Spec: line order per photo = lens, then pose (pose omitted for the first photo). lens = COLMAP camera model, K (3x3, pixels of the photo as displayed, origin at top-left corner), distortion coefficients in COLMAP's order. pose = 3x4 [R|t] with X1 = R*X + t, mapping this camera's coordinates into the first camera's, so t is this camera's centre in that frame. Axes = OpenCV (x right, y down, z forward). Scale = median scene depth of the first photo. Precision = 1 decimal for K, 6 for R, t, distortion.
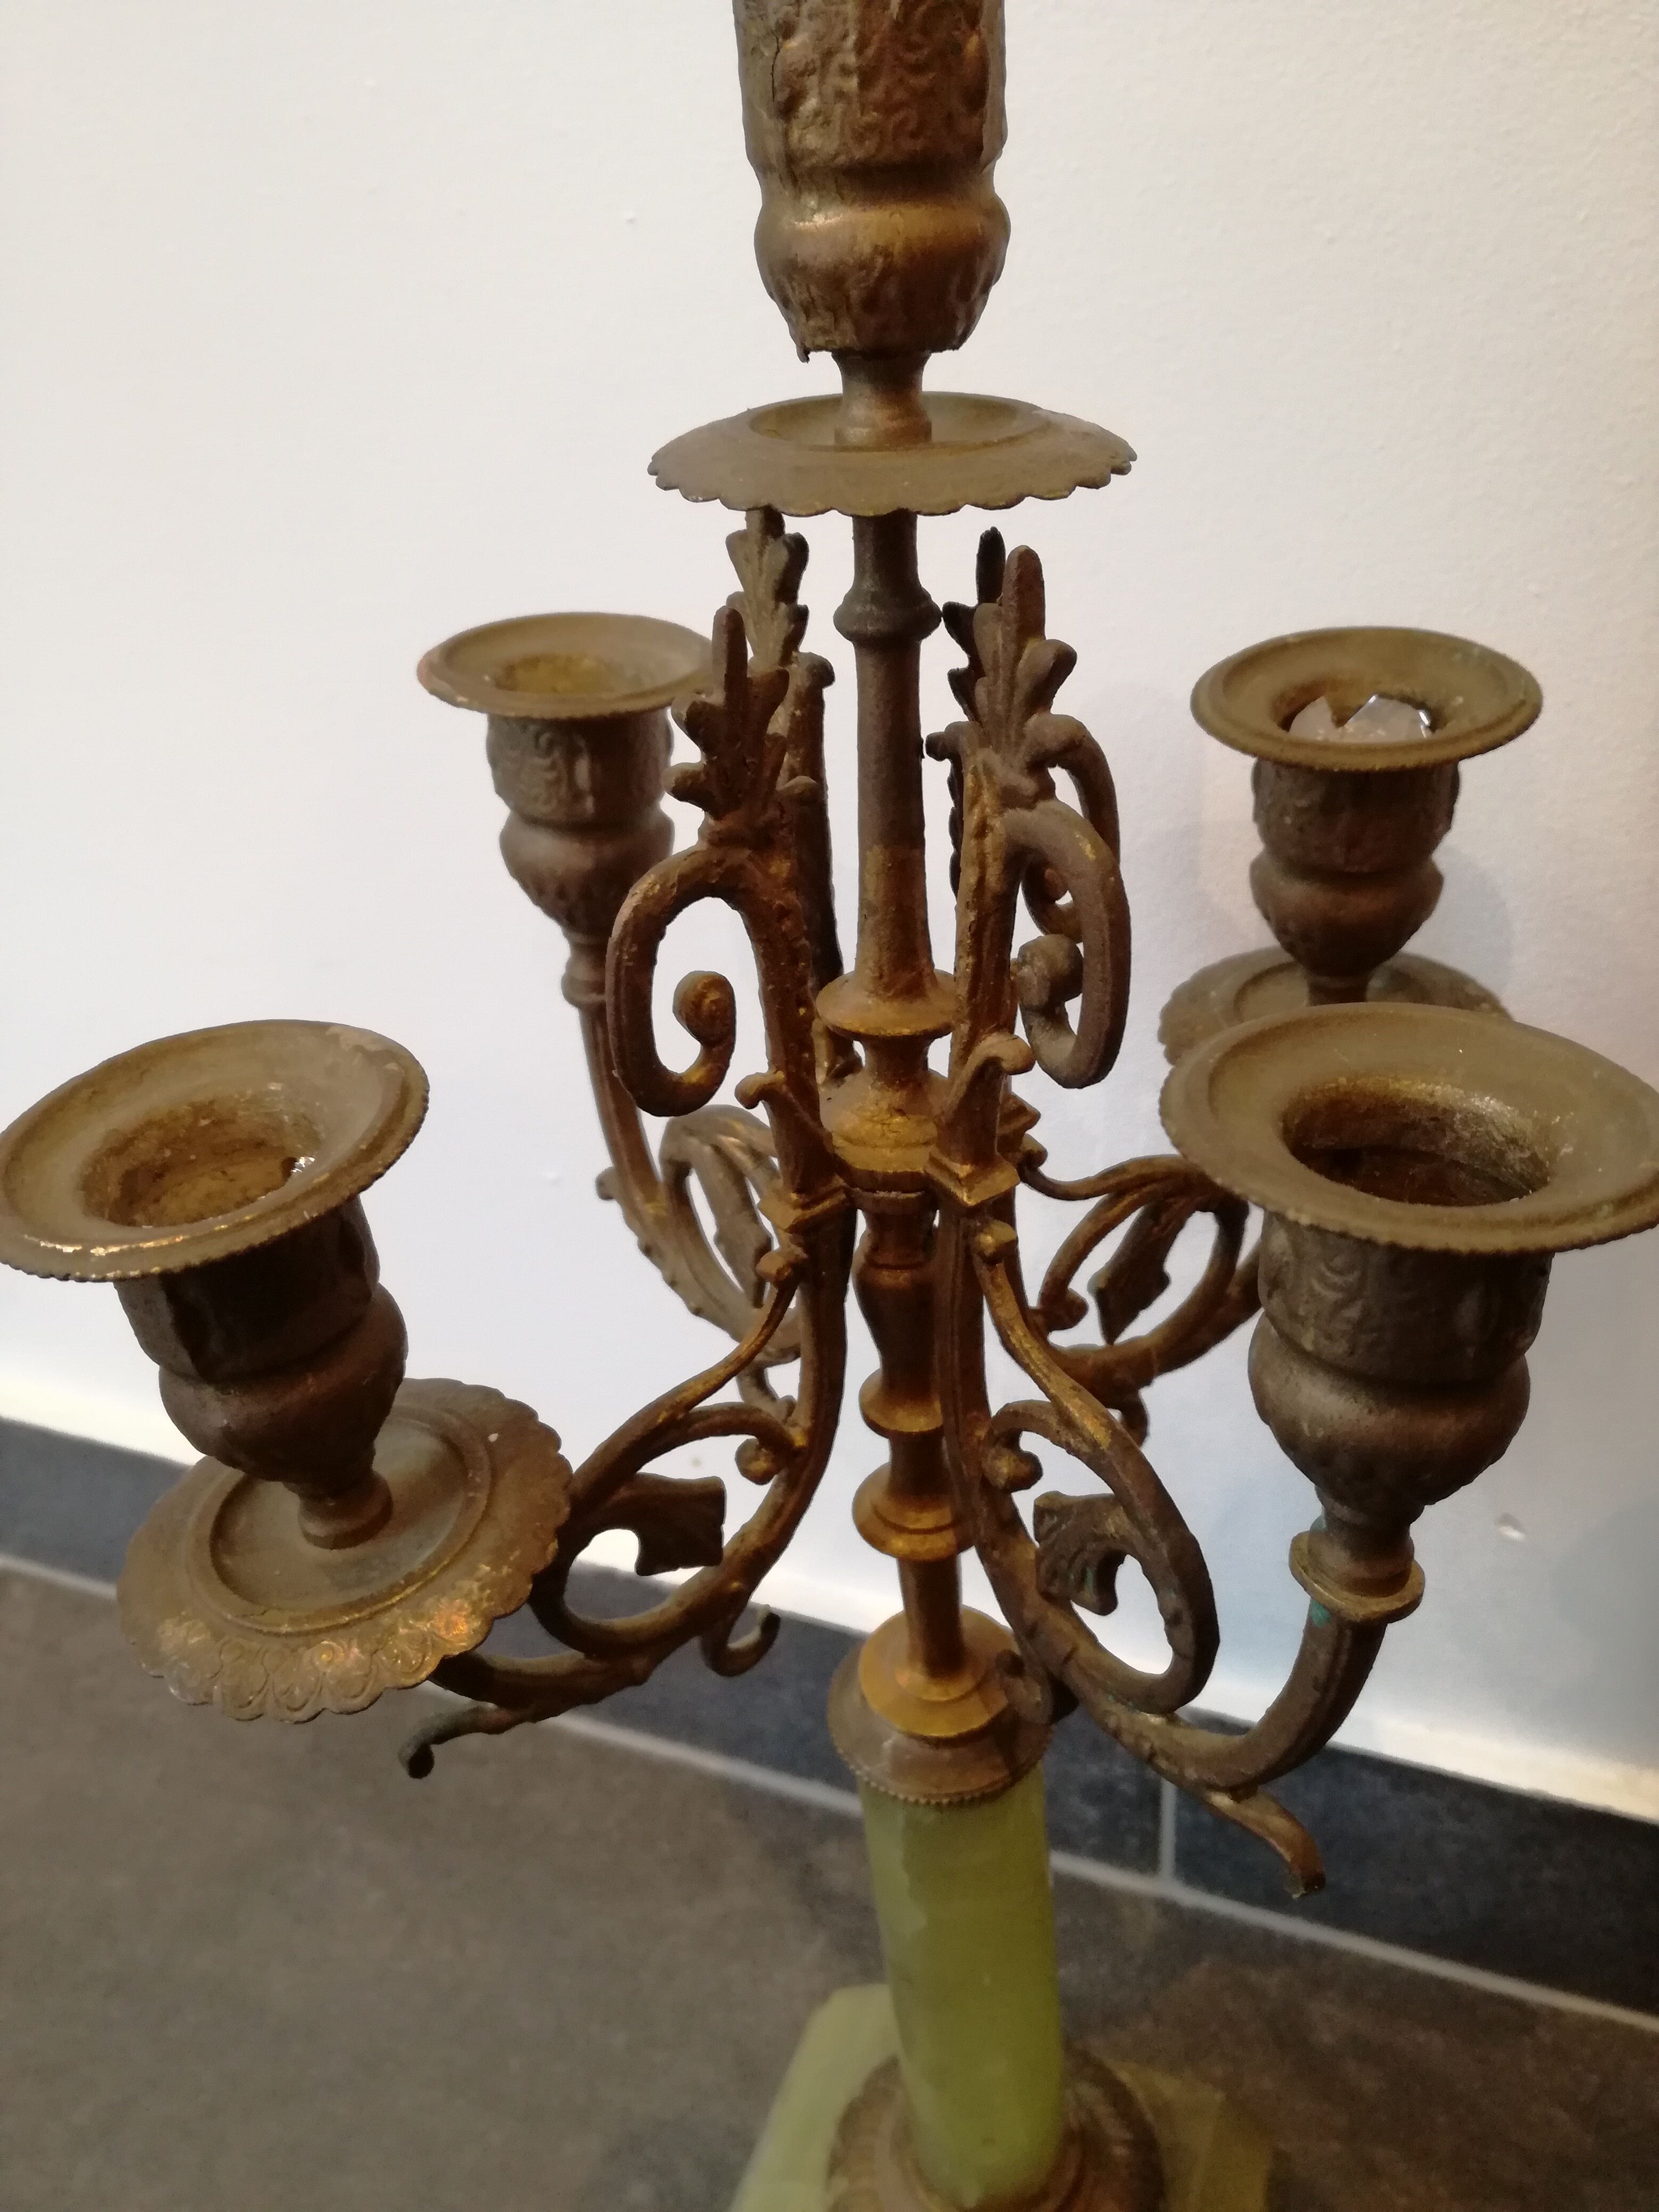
lens RADIAL K [[1845.3, 0, 833.6], [0, 1845.3, 1097.0], [0, 0, 1]] dist [0.066323, -0.161234]
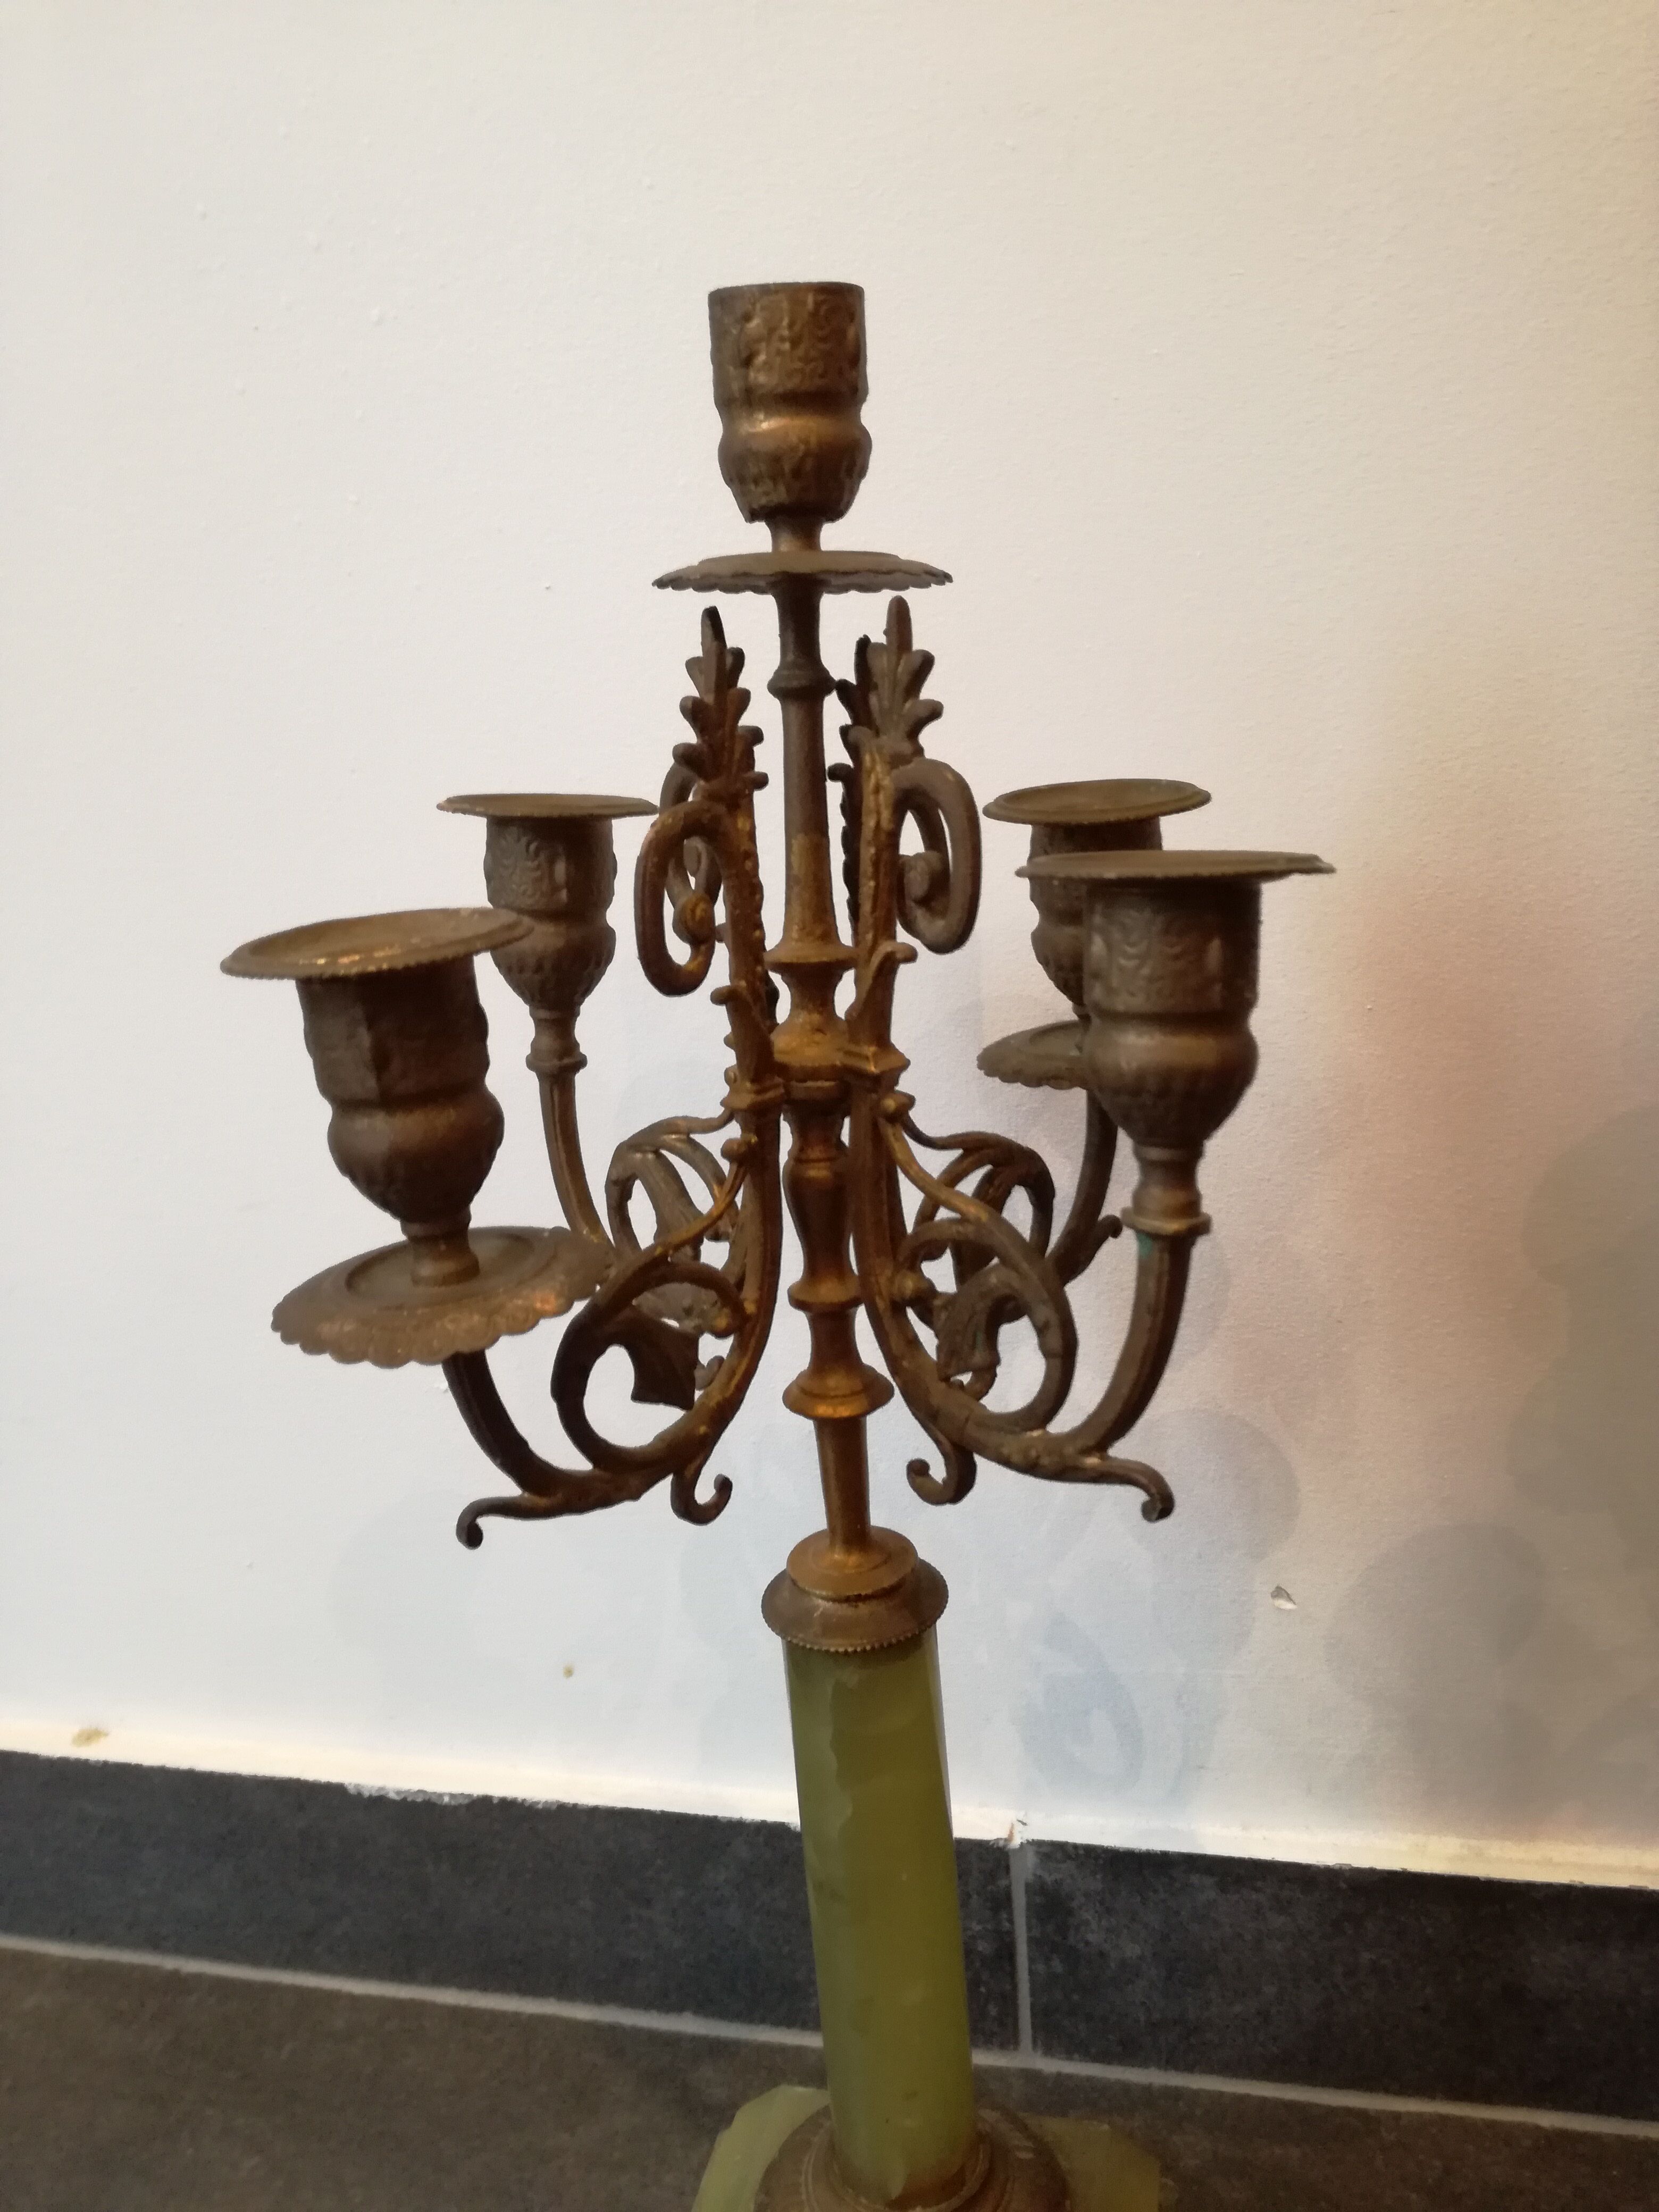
lens RADIAL K [[1813.8, 0, 829.5], [0, 1813.8, 1106.0], [0, 0, 1]] dist [0.115369, -0.240982]
pose [[0.988139, -0.022937, 0.151837, -0.178082], [0.070146, 0.947012, -0.313445, 0.526933], [-0.136602, 0.320379, 0.937389, -0.309895]]
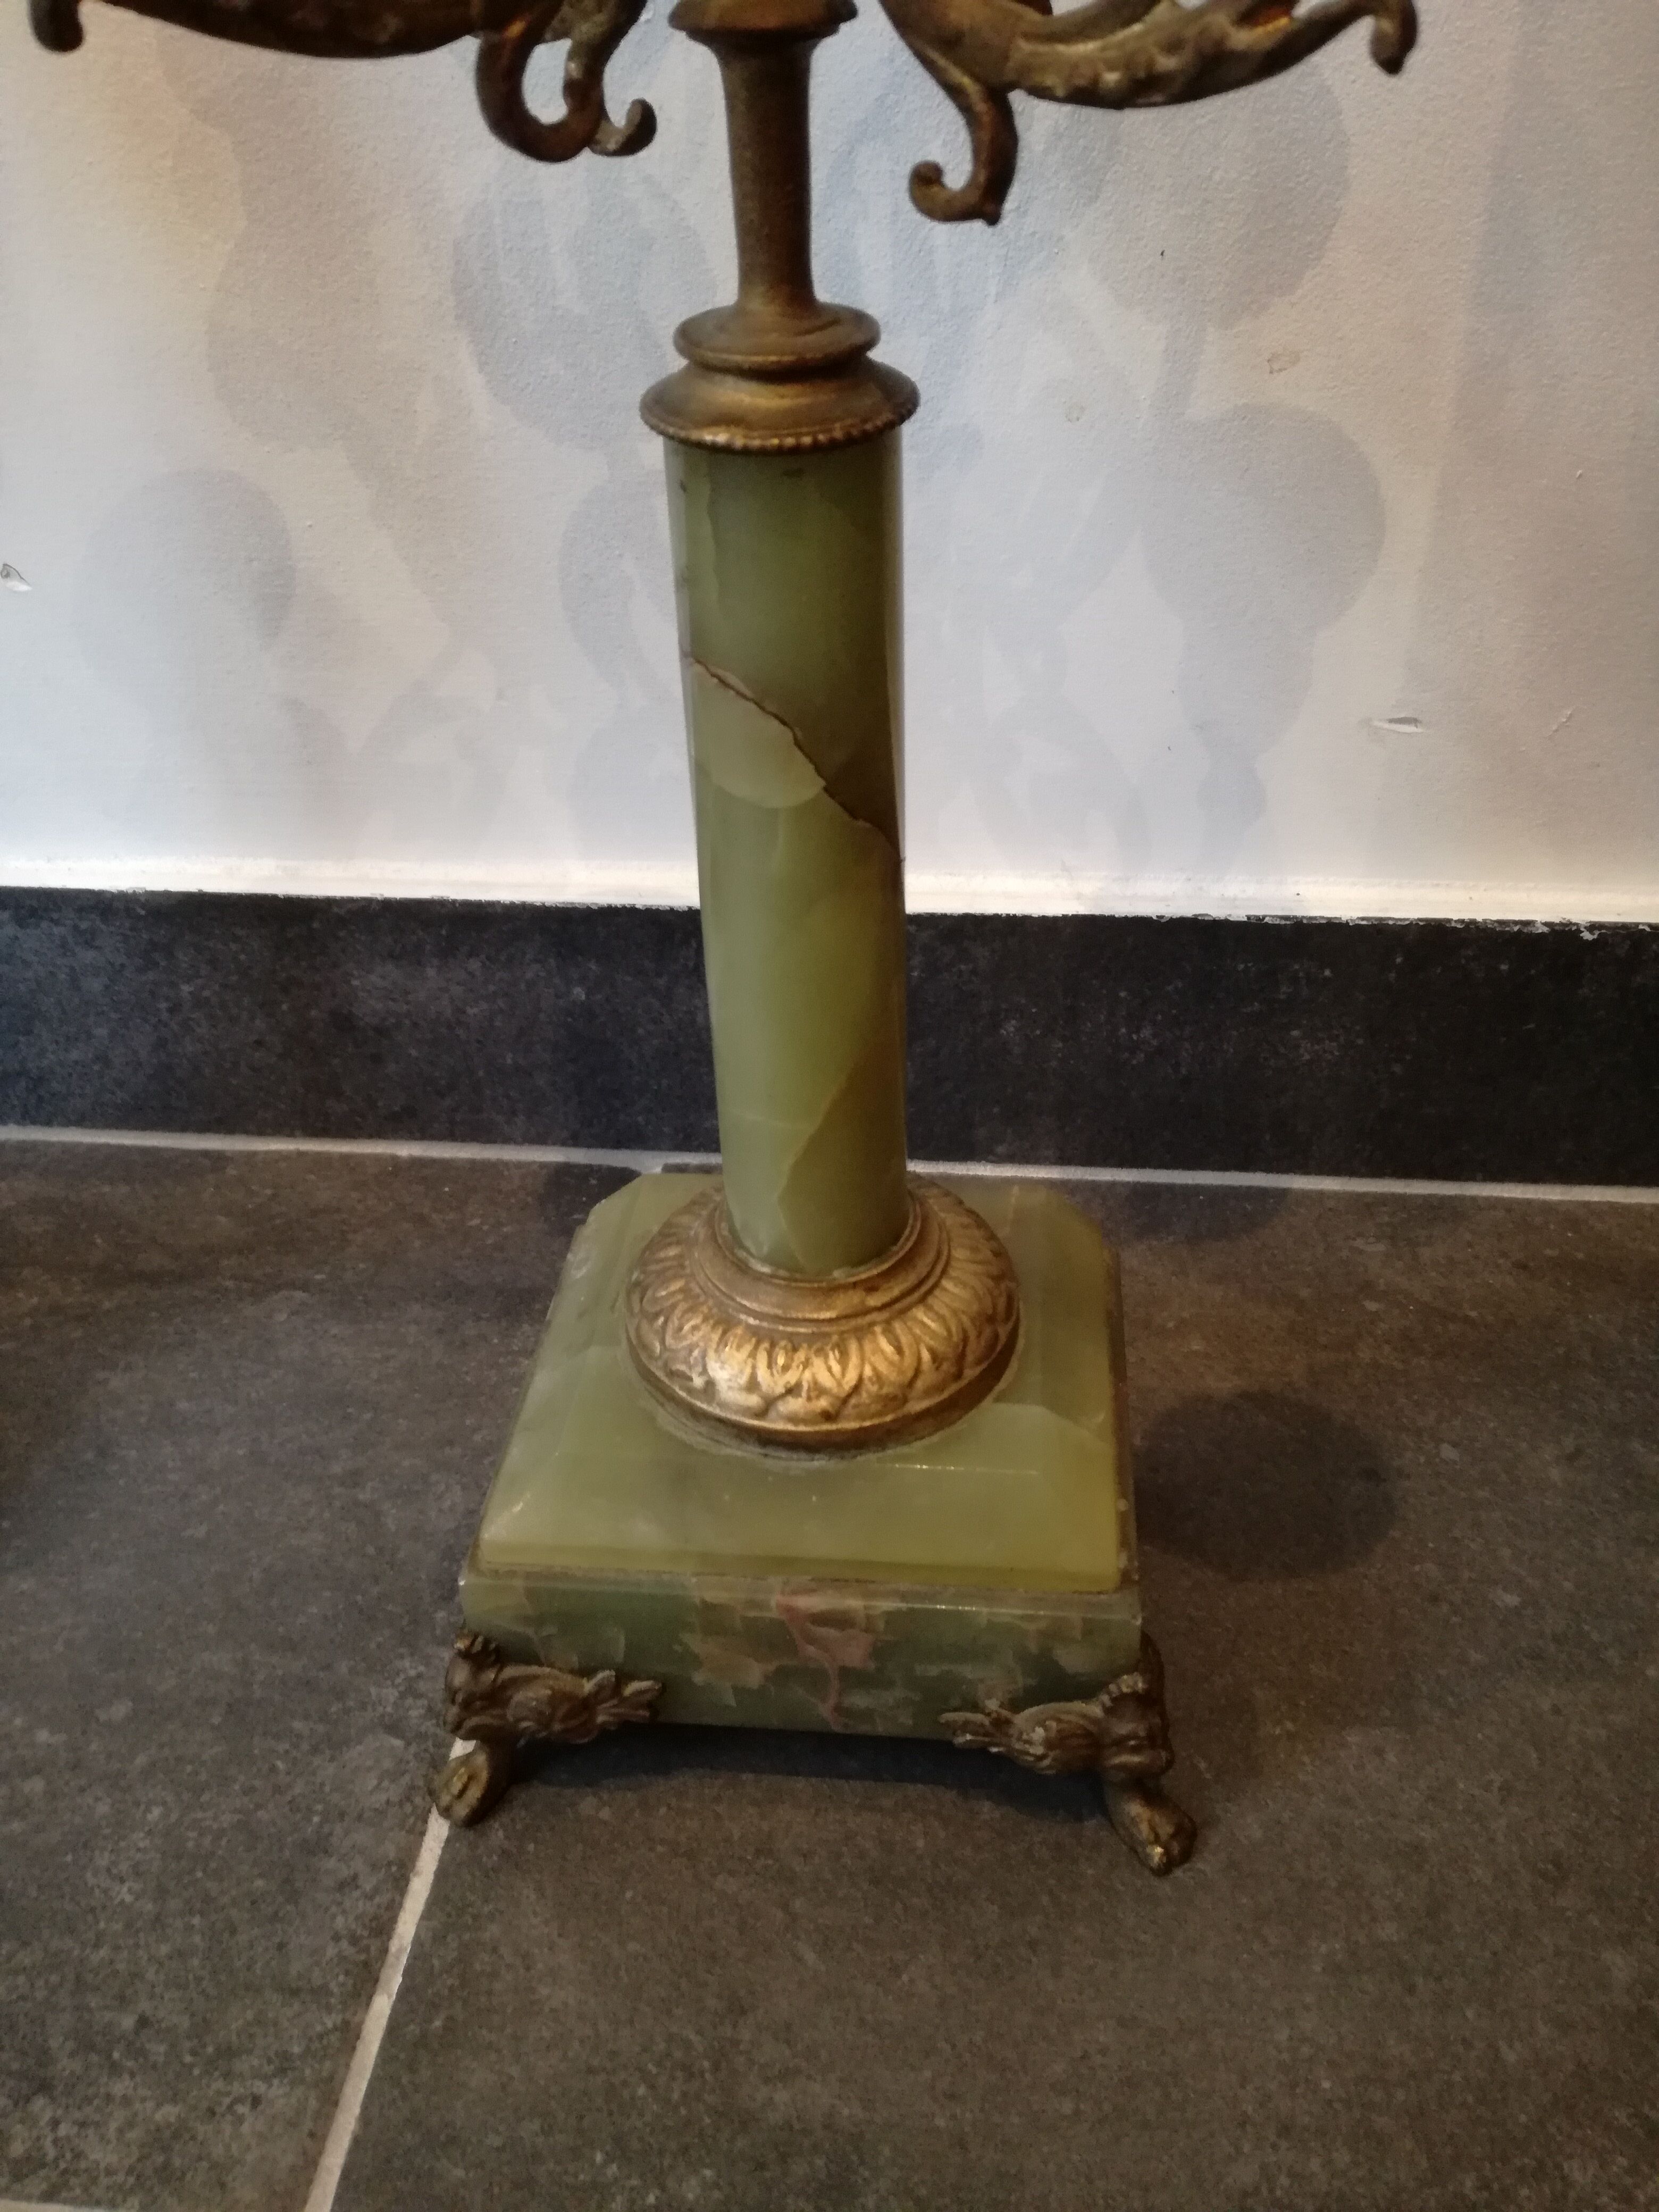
lens RADIAL K [[1825.0, 0, 824.4], [0, 1825.0, 1098.4], [0, 0, 1]] dist [0.138727, -0.310992]
pose [[0.960252, -0.111095, 0.256074, 0.925689], [0.103115, 0.993677, 0.044424, 0.955277], [-0.259390, -0.016253, 0.965636, -0.151345]]
